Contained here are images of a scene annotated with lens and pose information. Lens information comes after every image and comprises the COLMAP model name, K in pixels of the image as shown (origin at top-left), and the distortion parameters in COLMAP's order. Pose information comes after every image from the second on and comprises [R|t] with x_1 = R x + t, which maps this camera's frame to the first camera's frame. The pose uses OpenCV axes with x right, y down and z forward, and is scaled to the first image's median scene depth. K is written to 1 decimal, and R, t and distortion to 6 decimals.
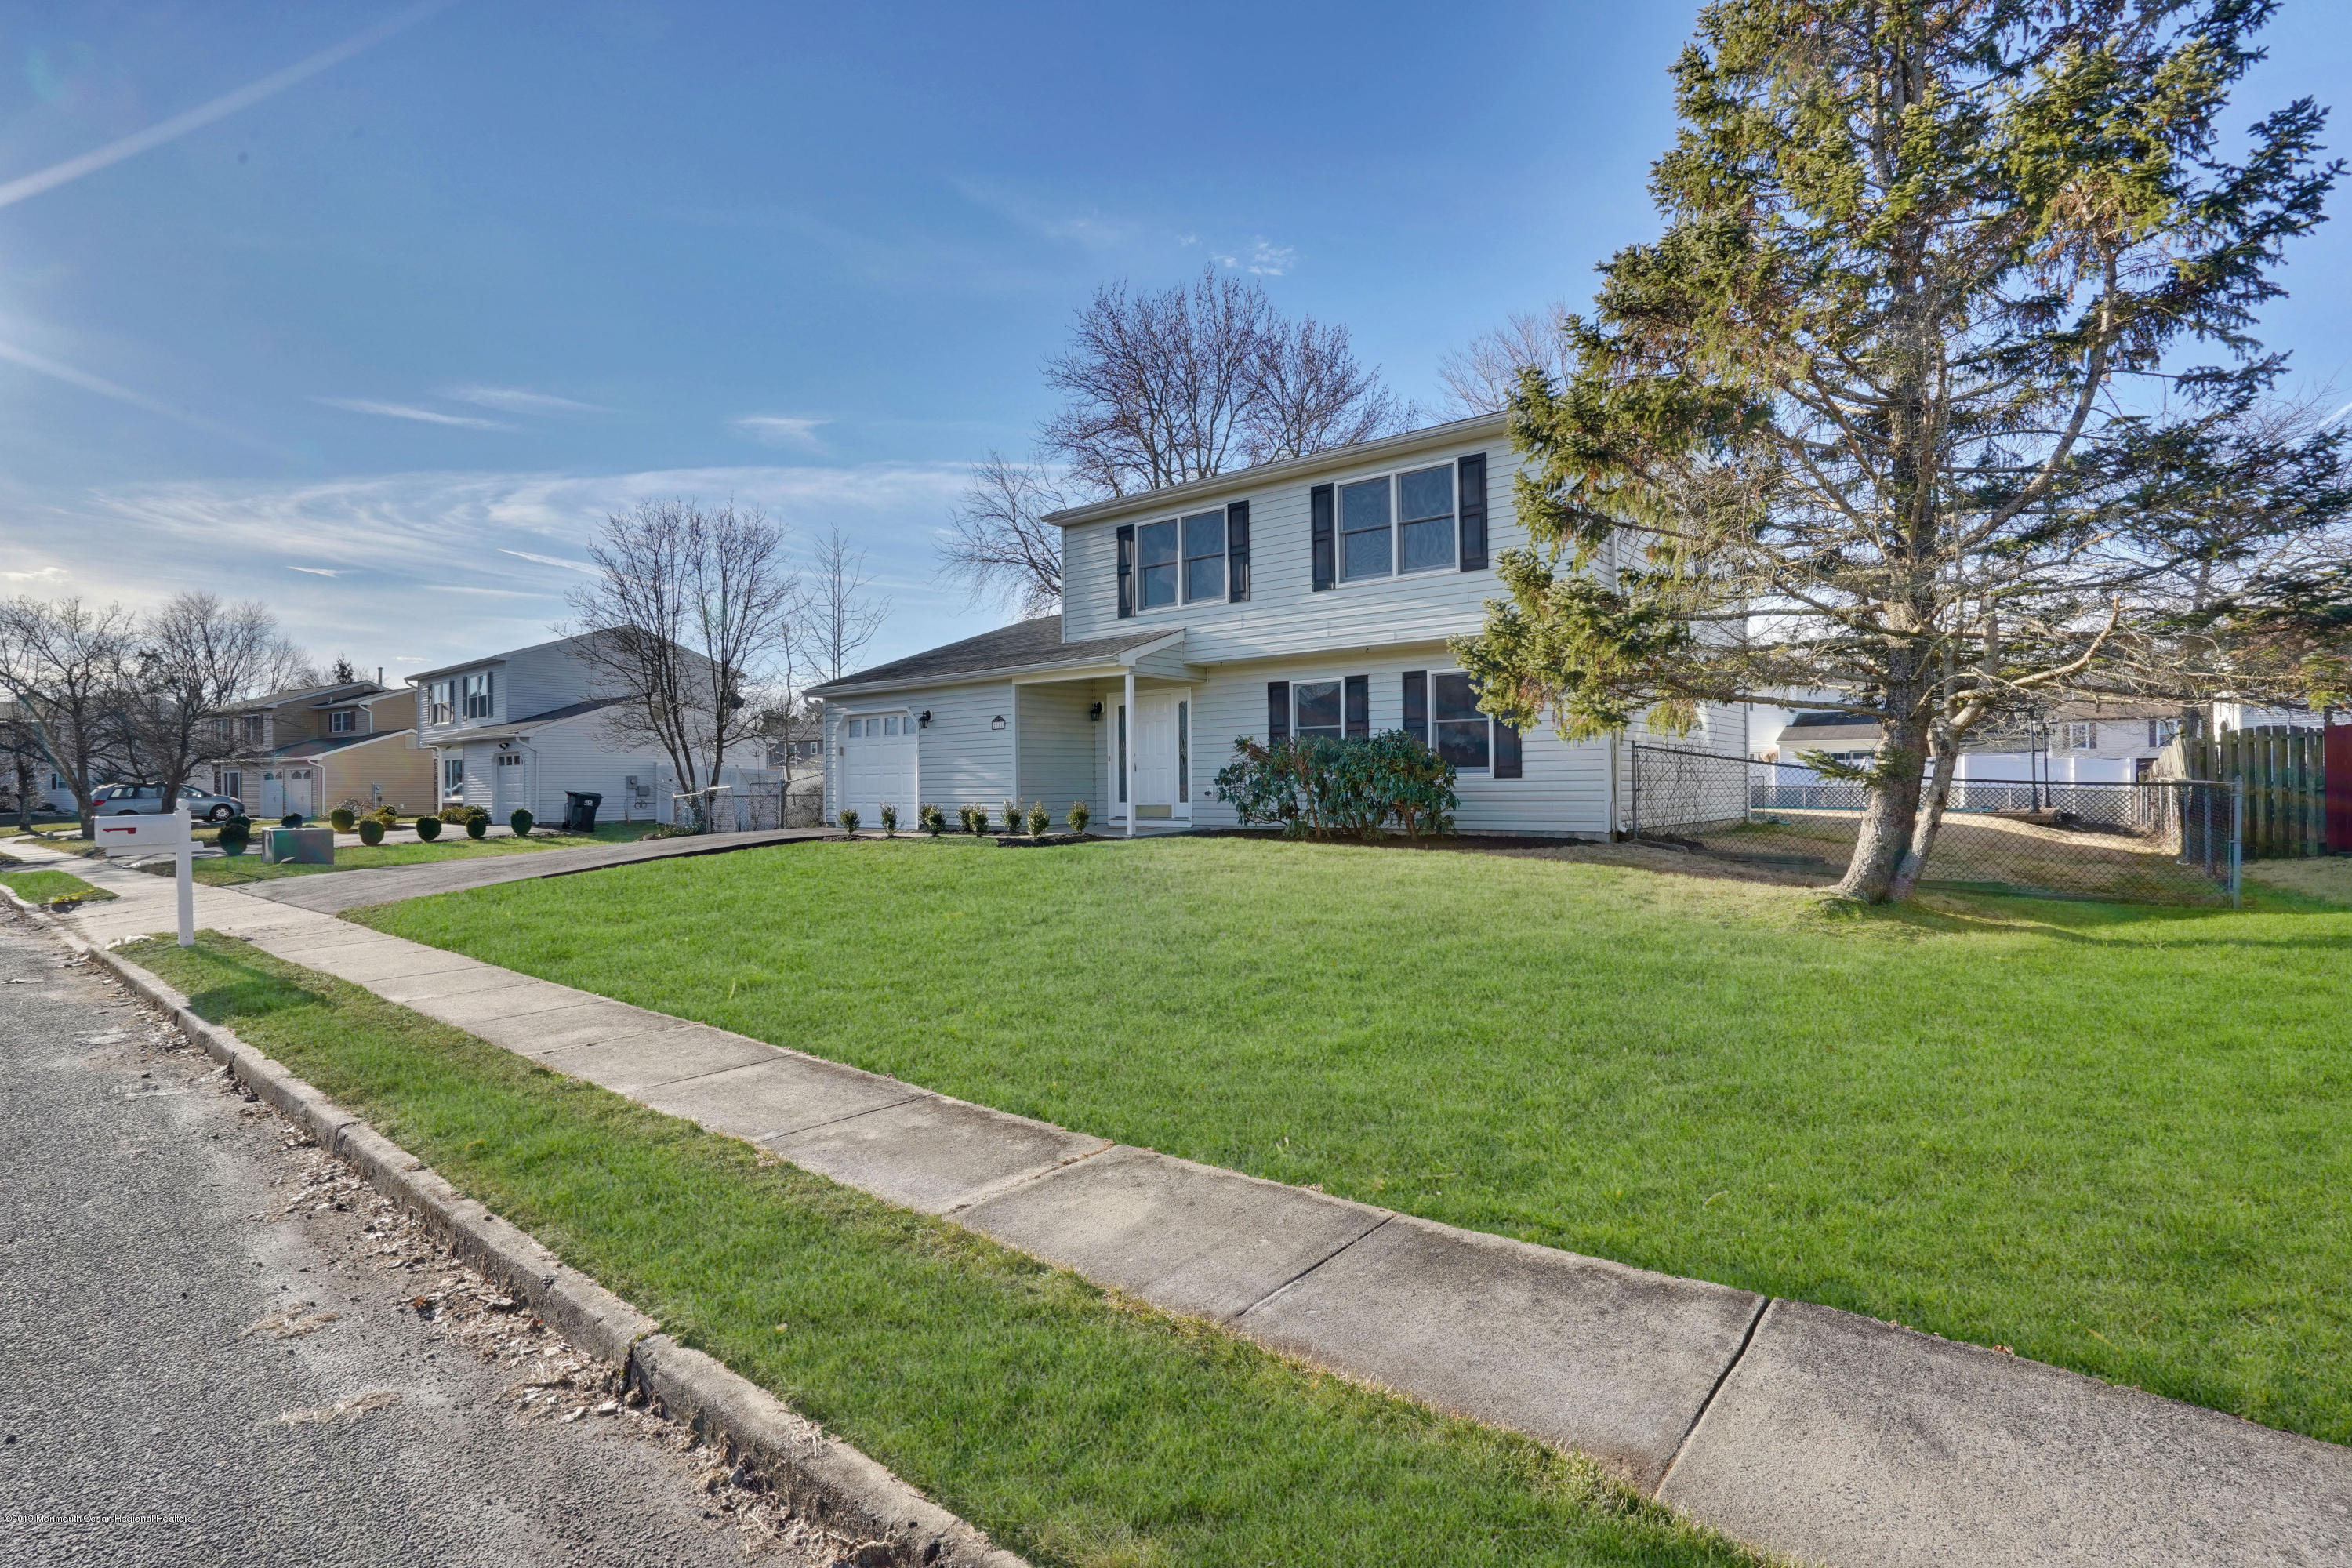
lens RADIAL K [[1087.0, 0, 1169.7], [0, 1087.0, 780.4], [0, 0, 1]] dist [-0.060287, 0.023085]
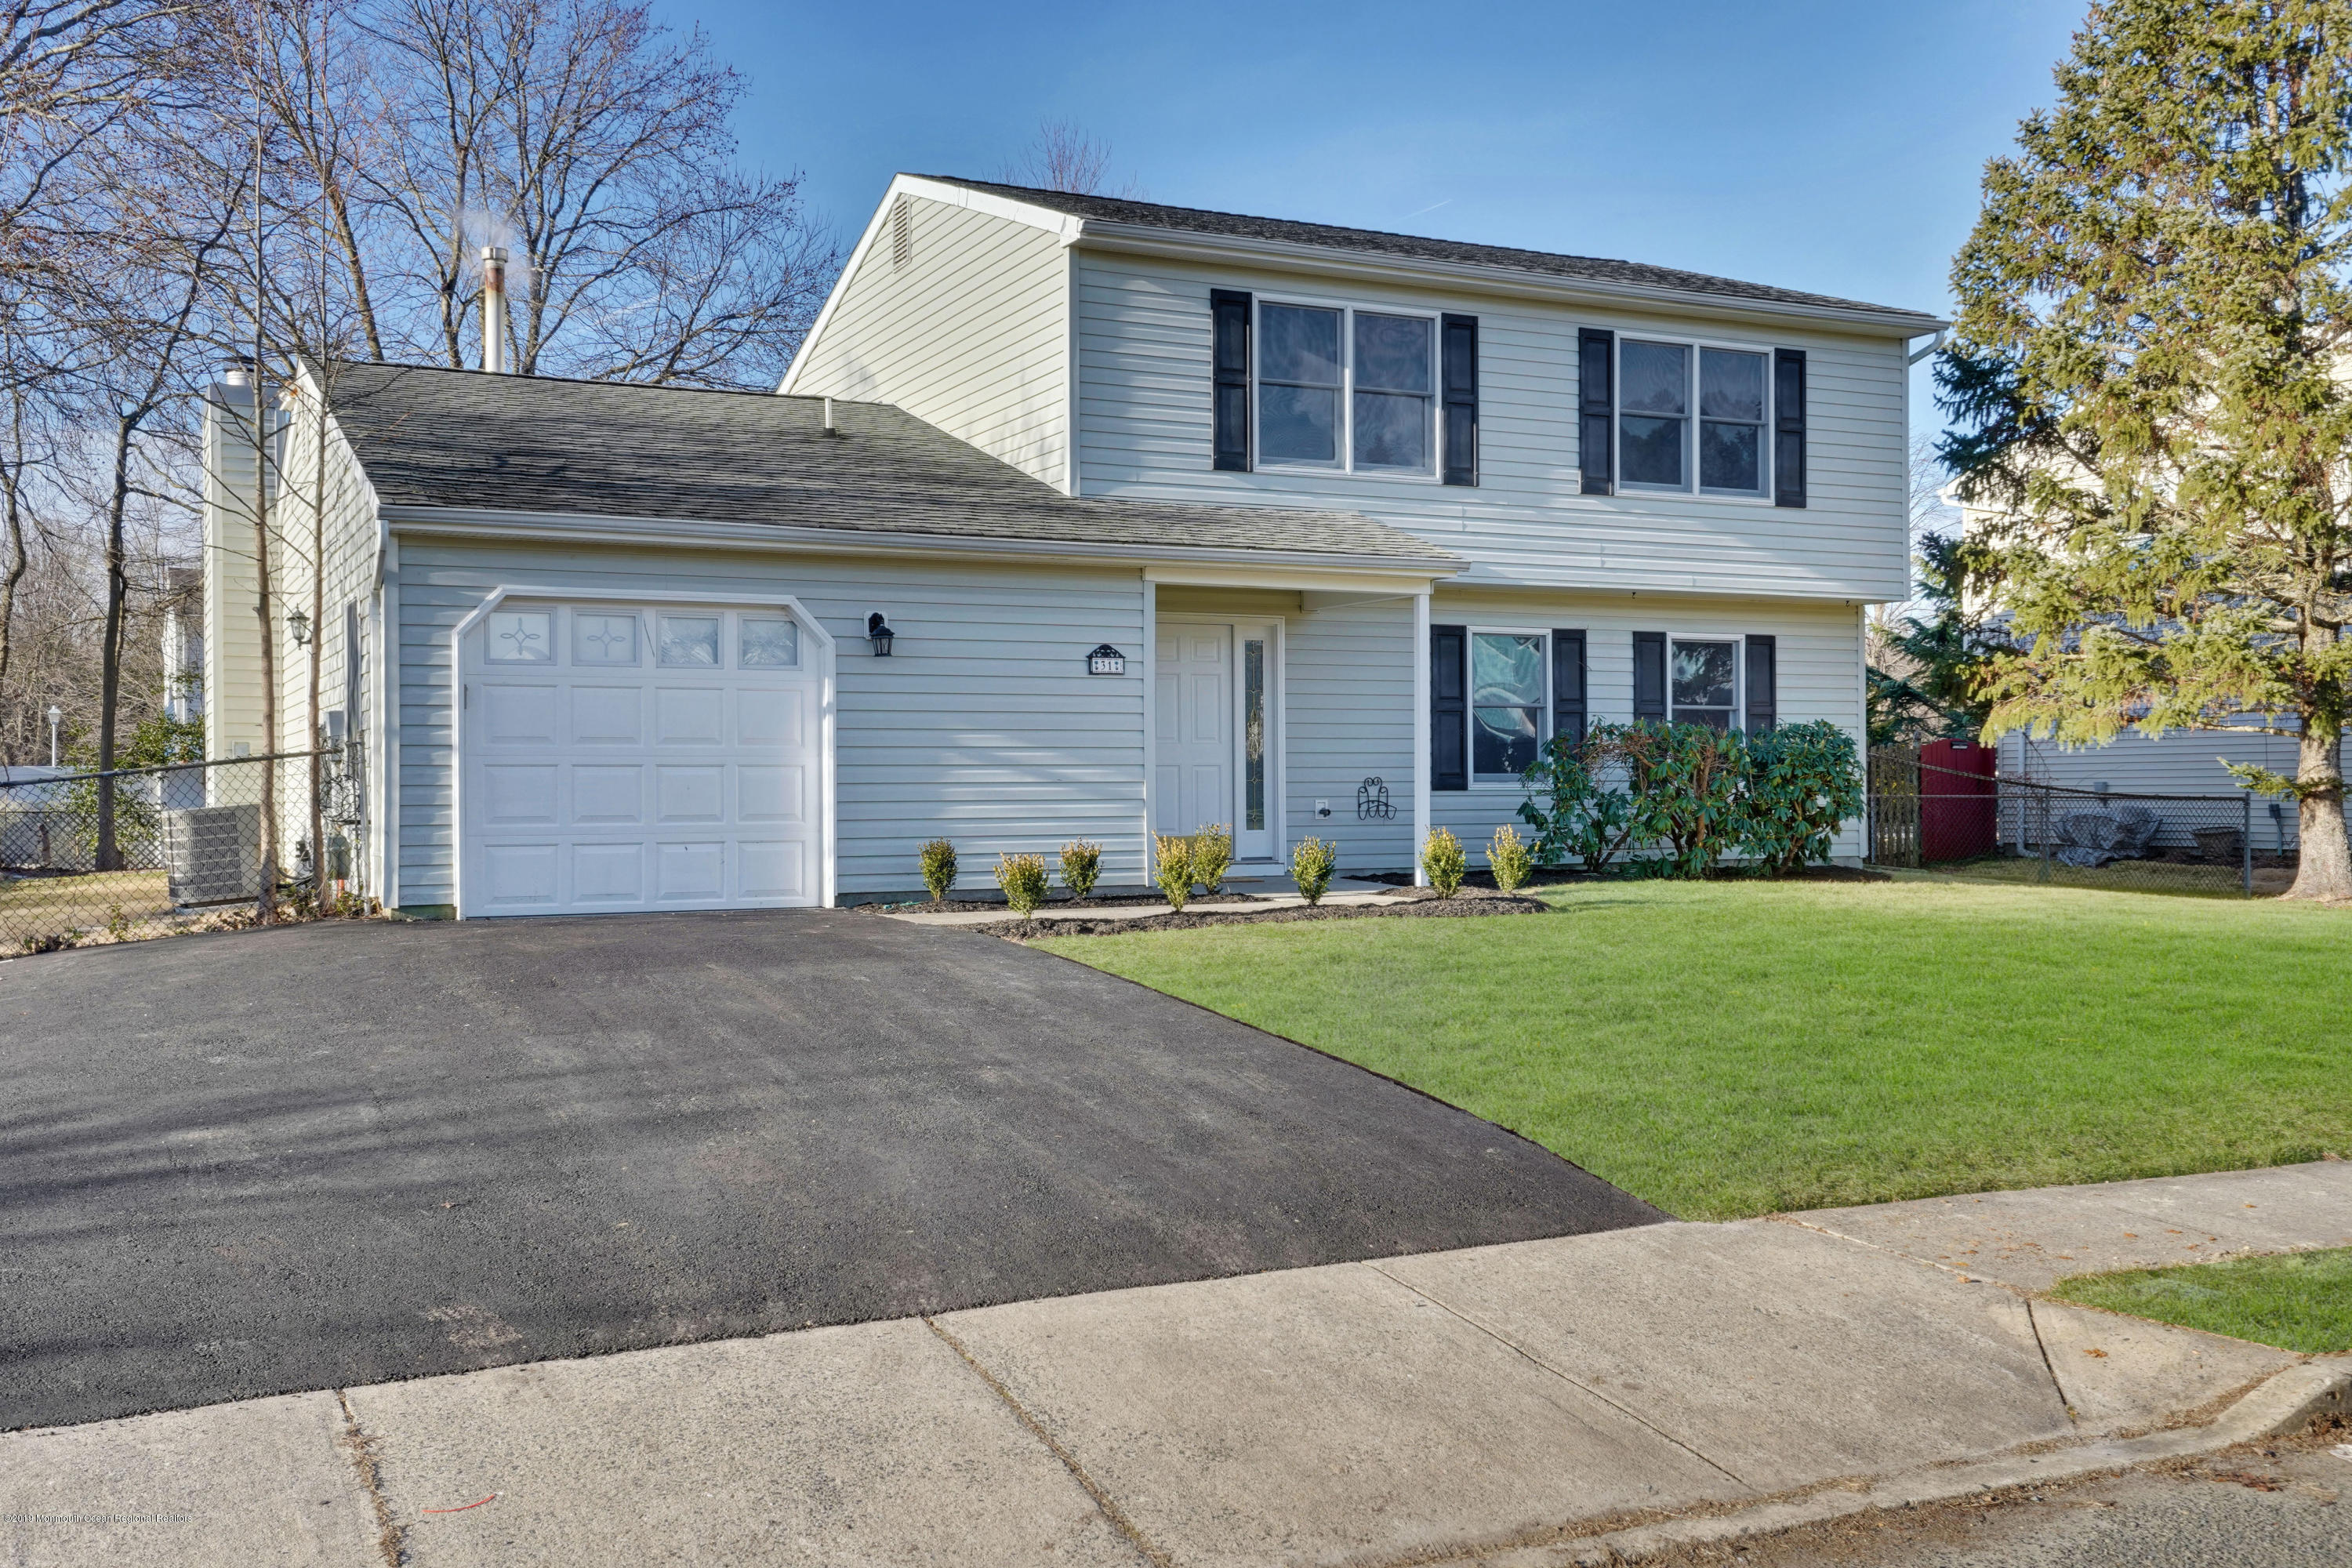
lens RADIAL K [[2204.7, 0, 1176.0], [0, 2204.7, 784.0], [0, 0, 1]] dist [0.078429, 0.005777]
pose [[0.410377, 0.008555, 0.911876, -1.118463], [-0.001205, 0.999960, -0.008839, 0.008209], [-0.911915, 0.002529, 0.410371, 0.664728]]
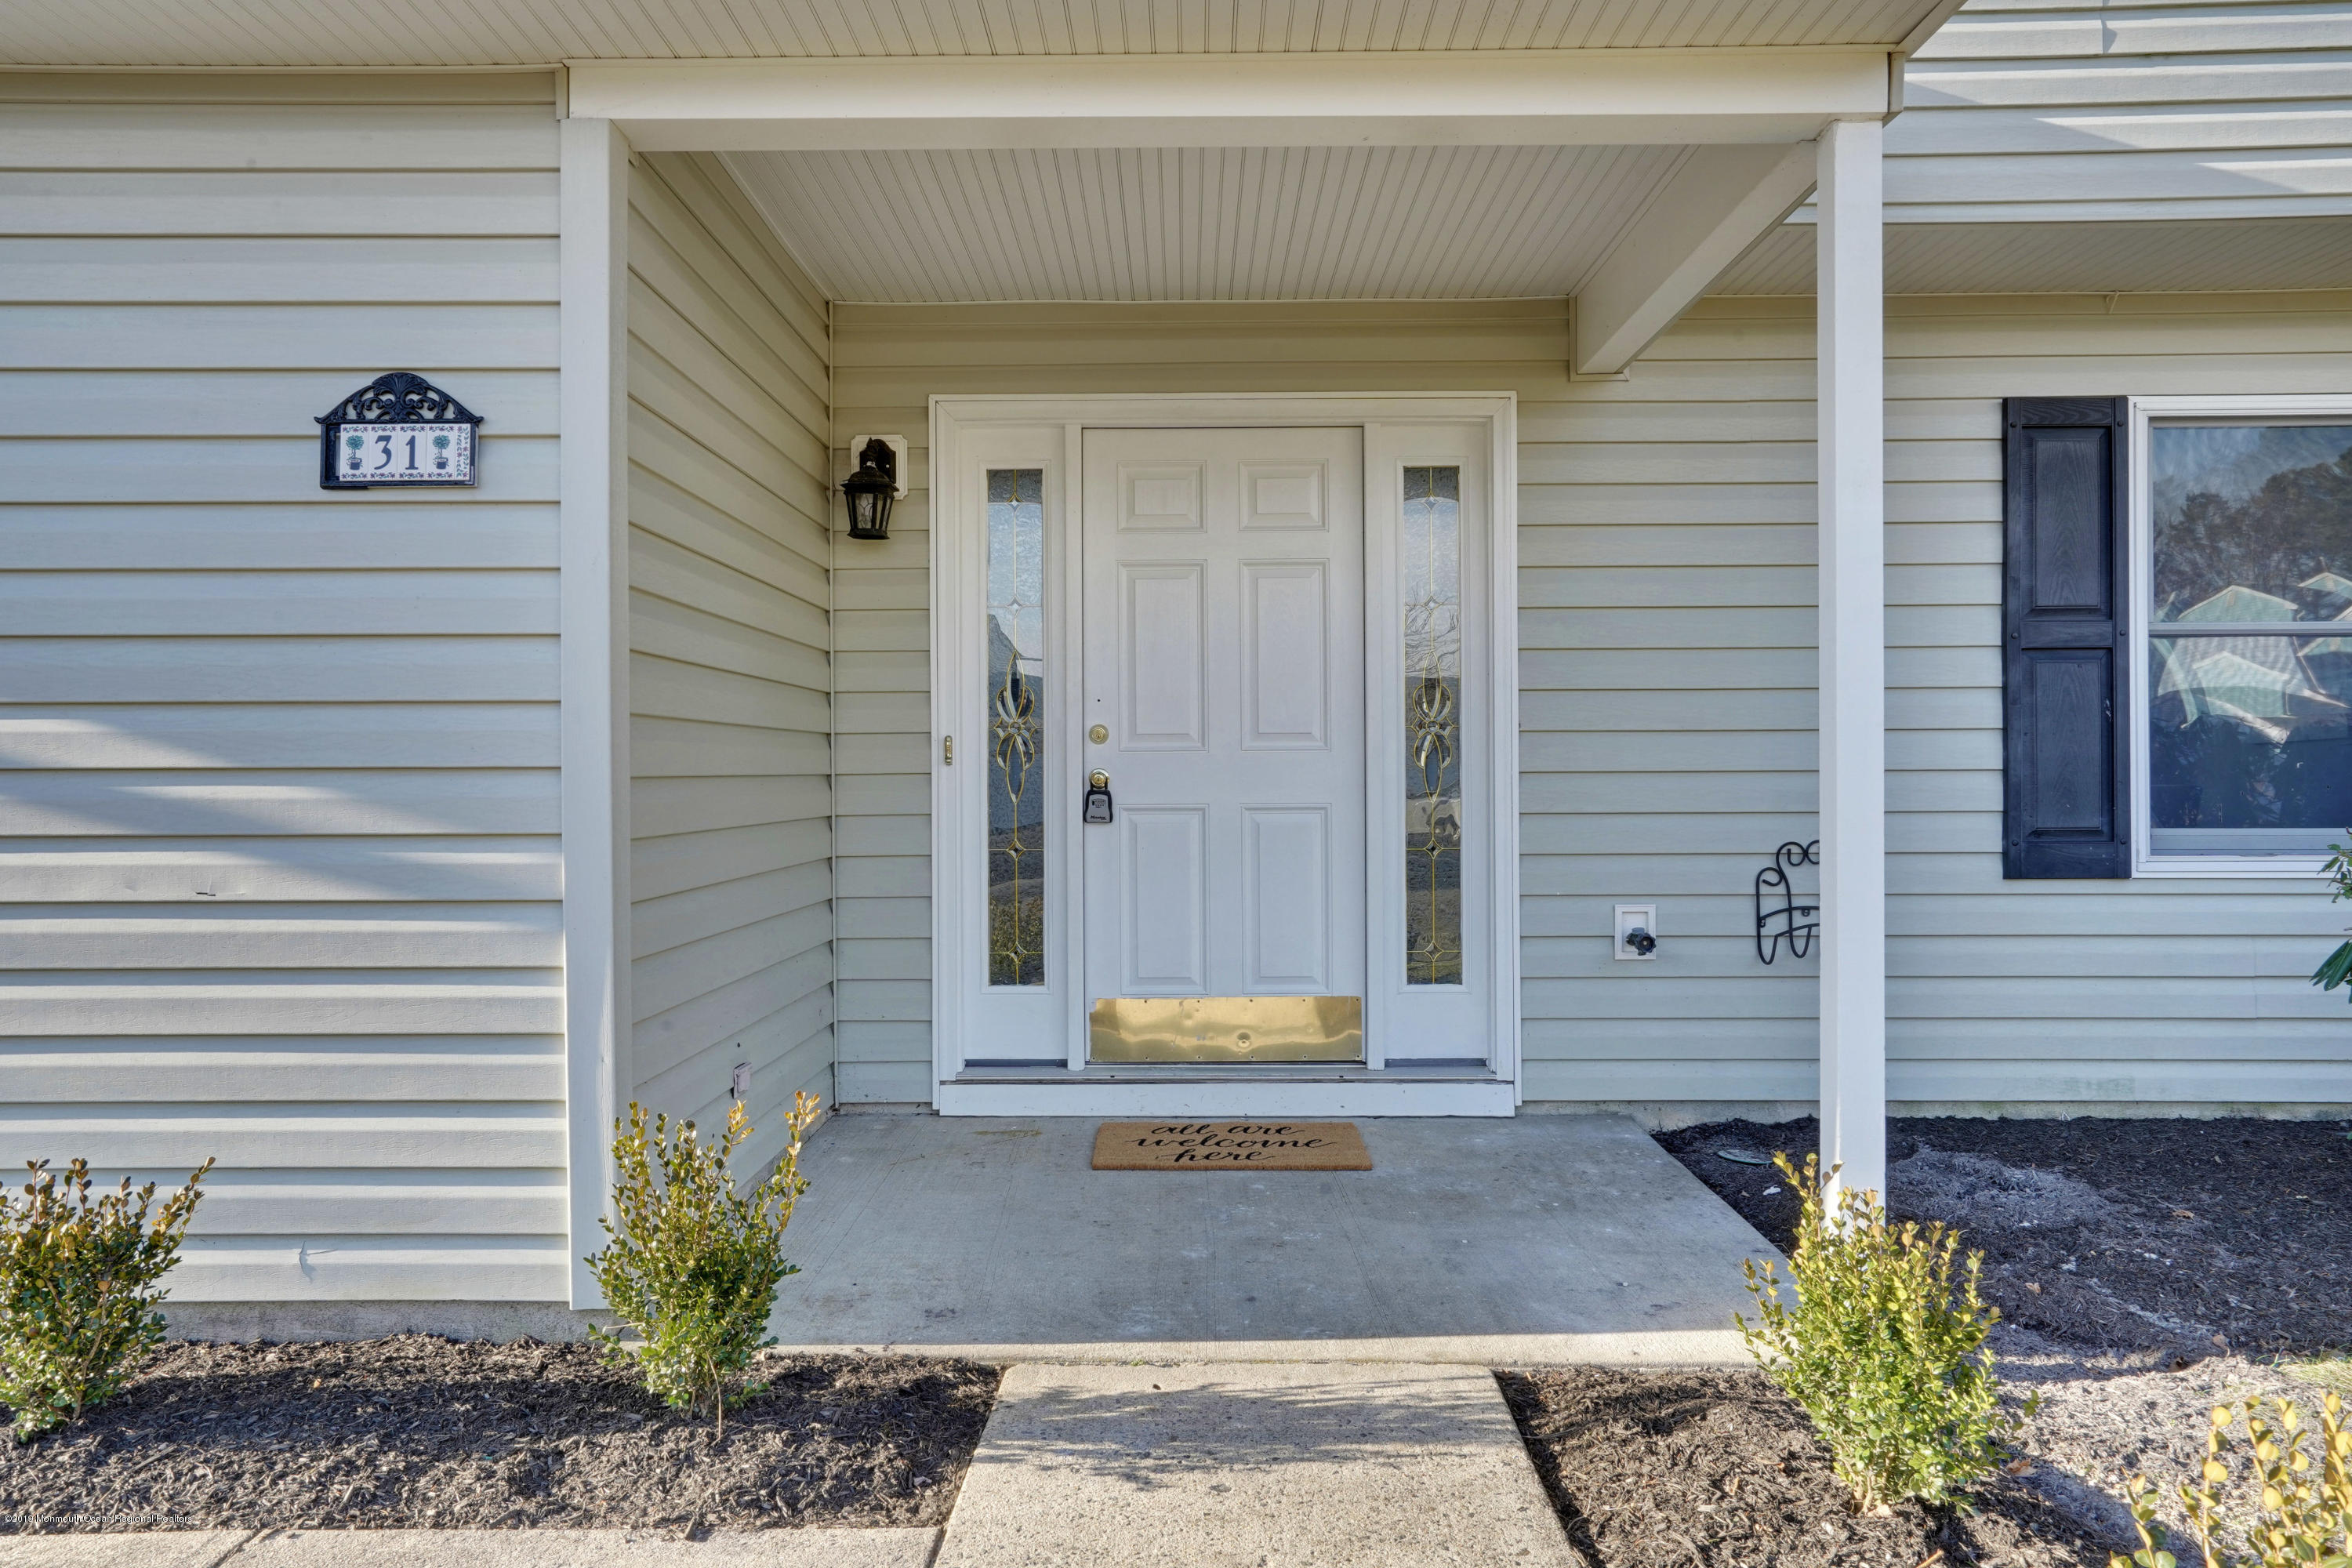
lens RADIAL K [[1535.0, 0, 1176.0], [0, 1535.0, 784.0], [0, 0, 1]] dist [0.000424, 0.000621]
pose [[0.781499, 0.008318, 0.623851, -0.221031], [-0.005546, 0.999964, -0.006386, -0.015483], [-0.623882, 0.001531, 0.781517, 0.915683]]
